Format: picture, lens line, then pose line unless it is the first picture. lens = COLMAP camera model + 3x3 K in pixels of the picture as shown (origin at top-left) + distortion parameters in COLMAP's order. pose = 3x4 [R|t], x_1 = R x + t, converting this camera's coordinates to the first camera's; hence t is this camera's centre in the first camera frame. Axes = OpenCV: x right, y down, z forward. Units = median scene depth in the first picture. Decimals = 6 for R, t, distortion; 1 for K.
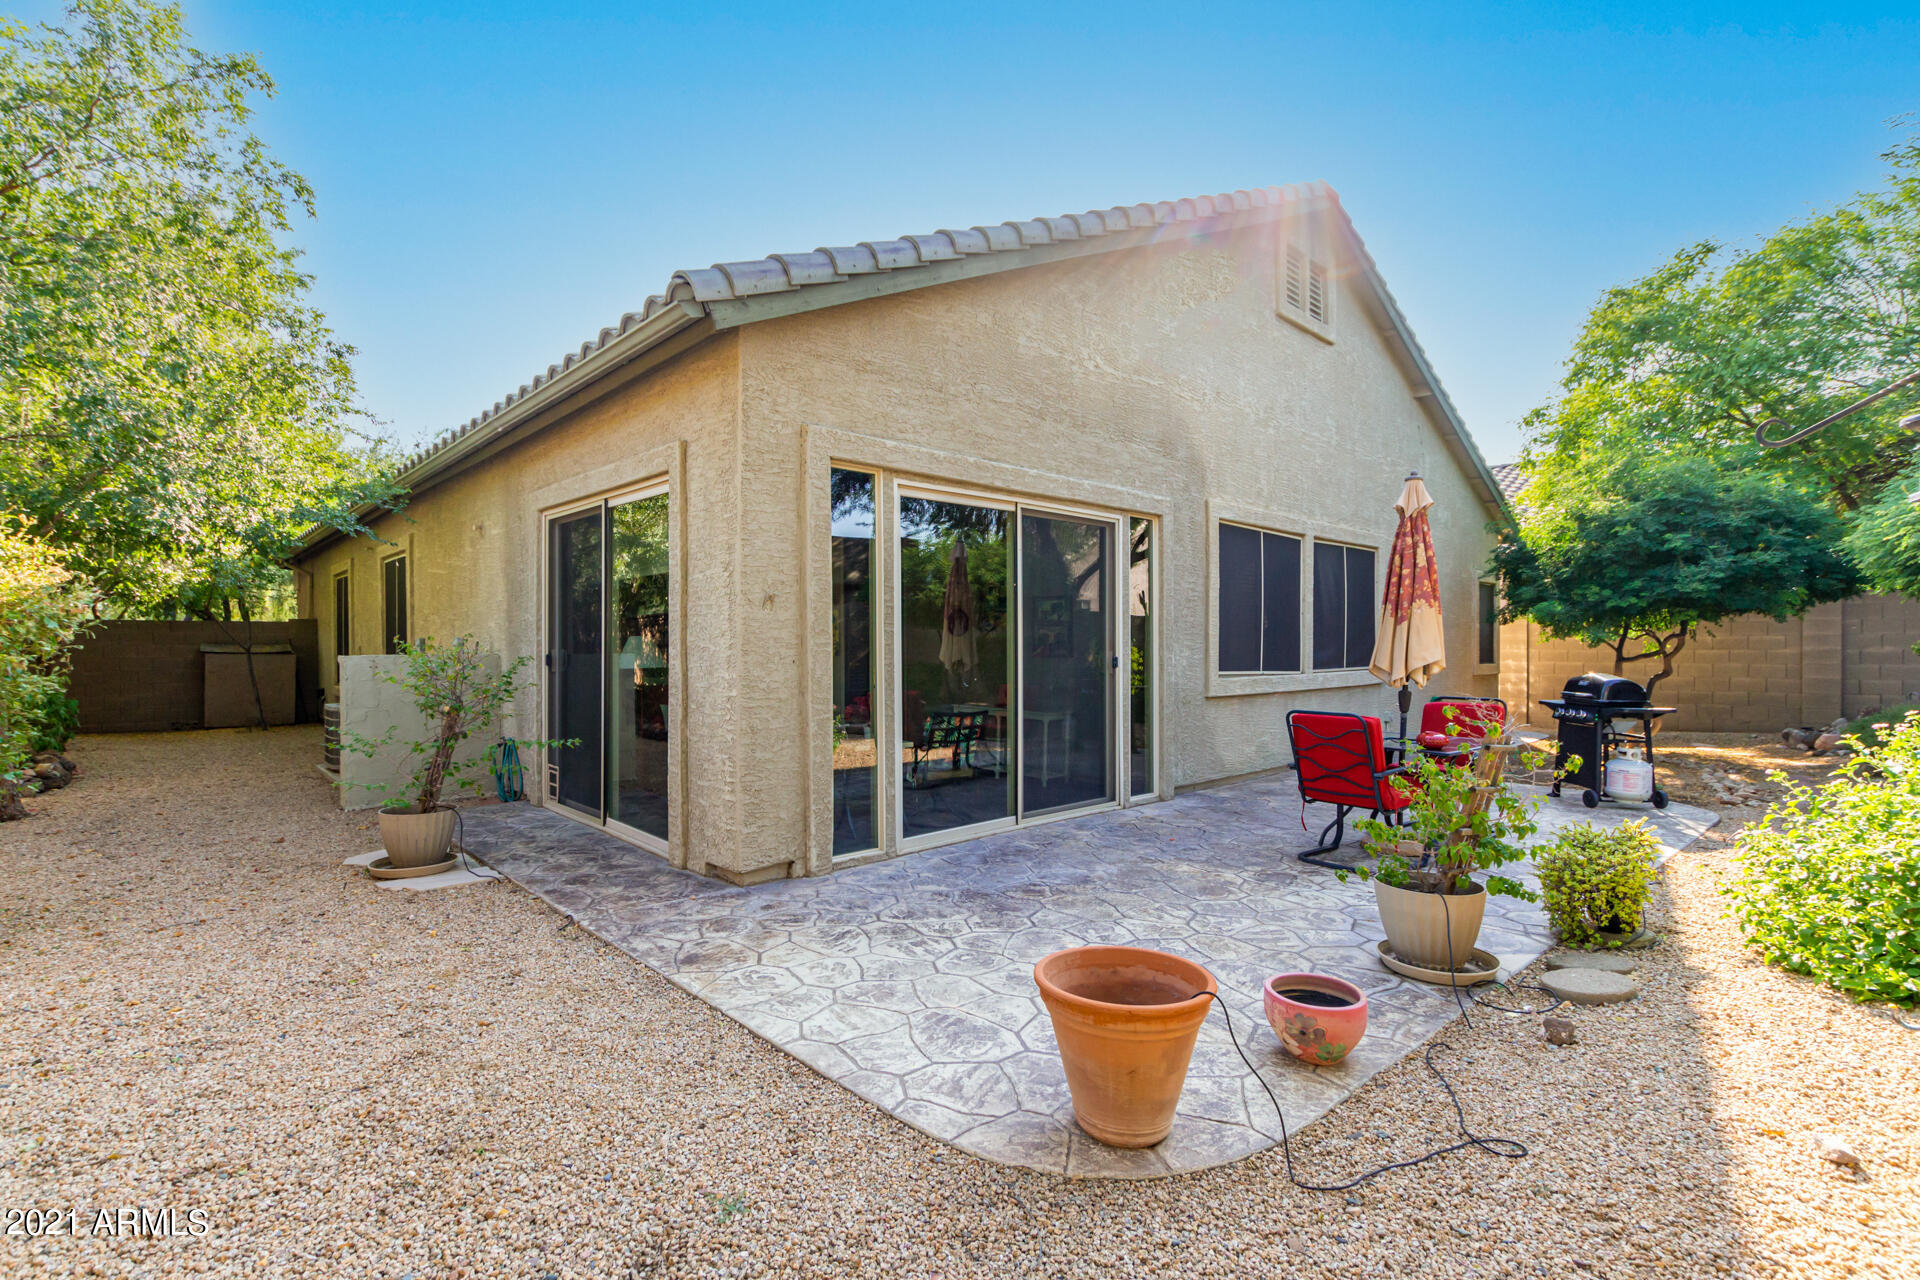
lens RADIAL K [[879.5, 0, 952.5], [0, 879.5, 638.5], [0, 0, 1]] dist [0.004689, 0.000246]
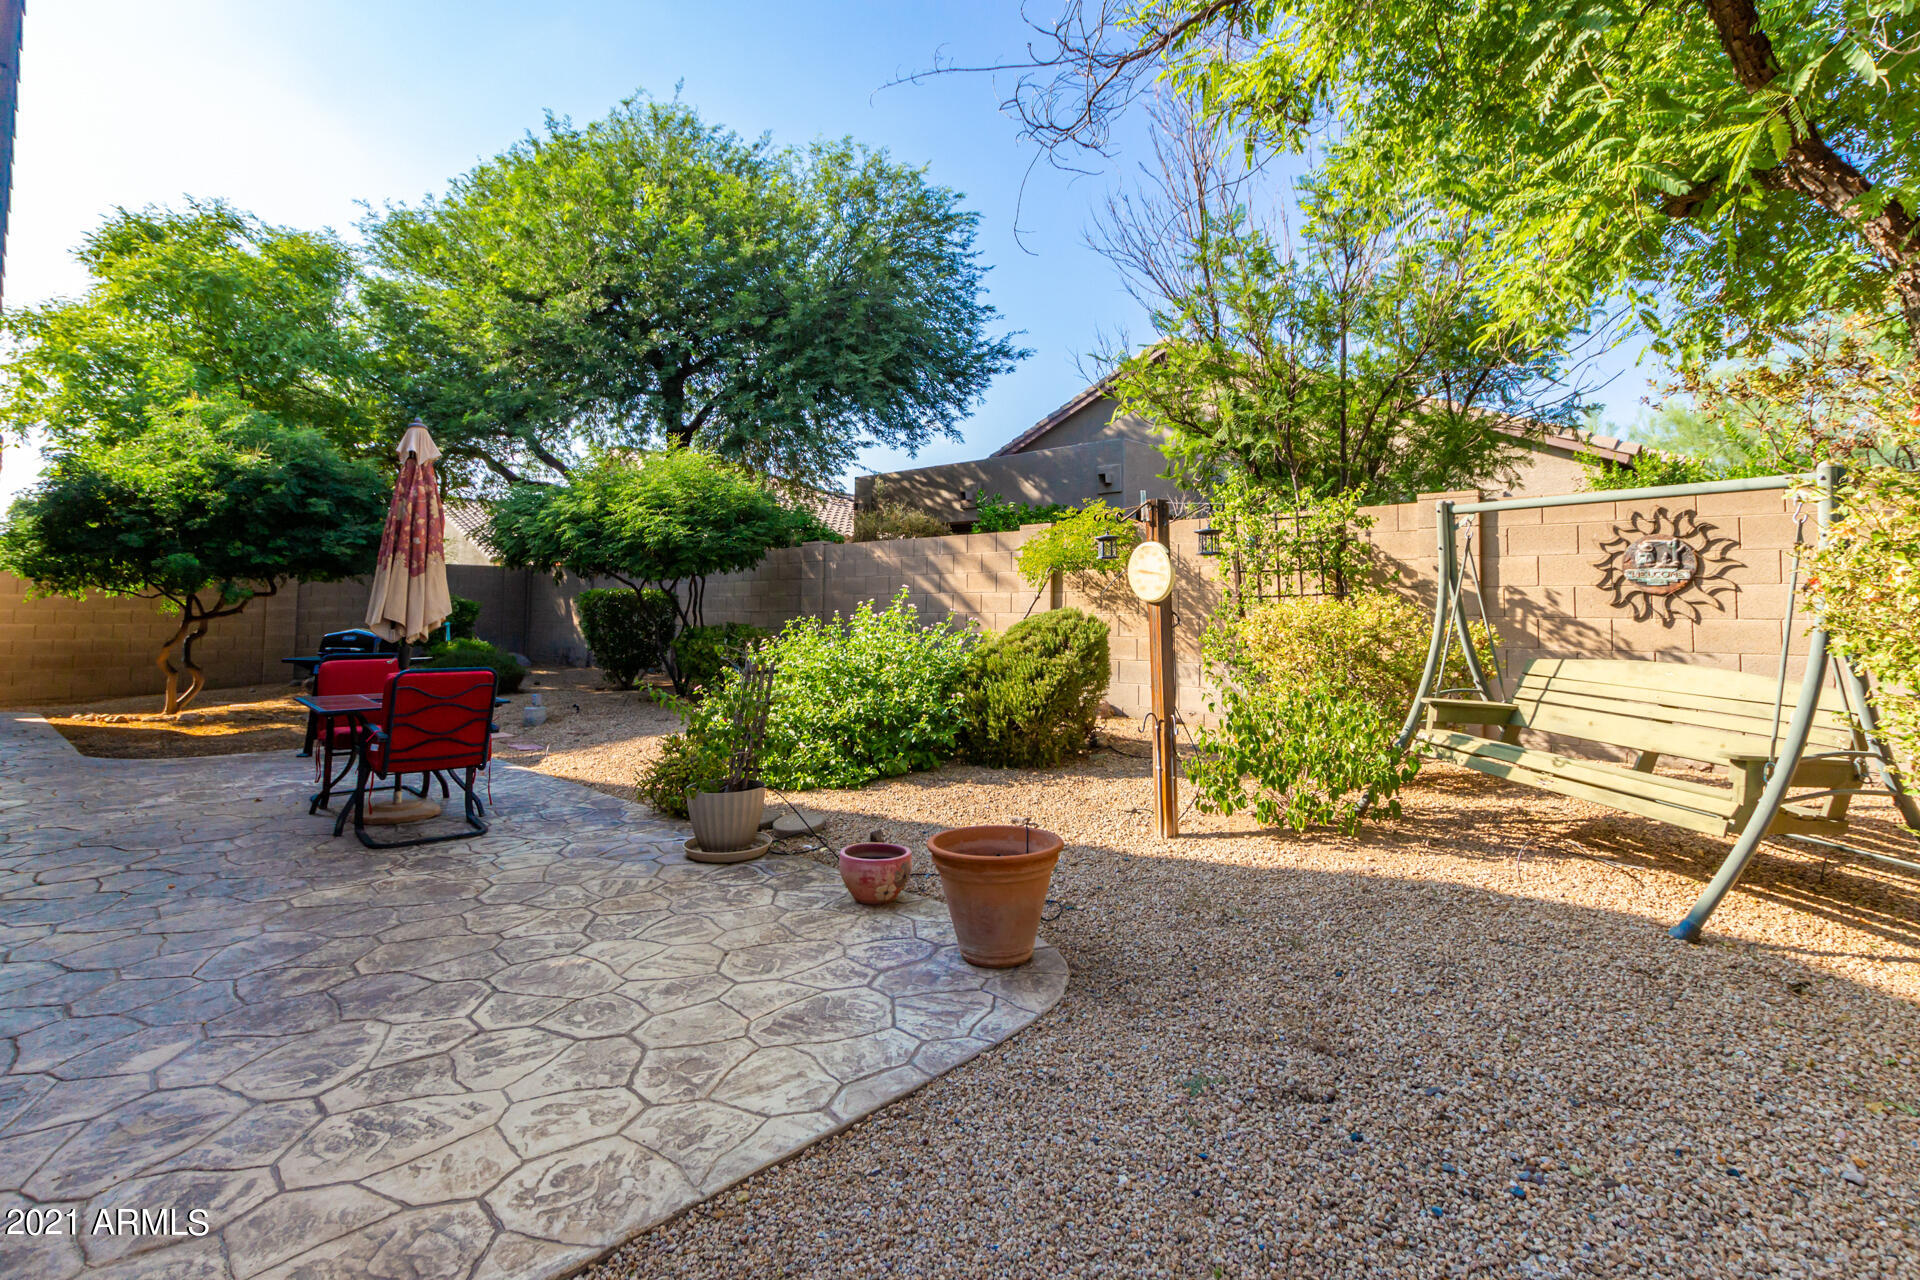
lens RADIAL K [[879.5, 0, 952.5], [0, 879.5, 638.5], [0, 0, 1]] dist [0.004689, 0.000246]
pose [[-0.031815, -0.031744, 0.998990, -0.652274], [-0.006819, 0.999479, 0.031542, 0.023386], [-0.999471, -0.005809, -0.032015, 0.660712]]
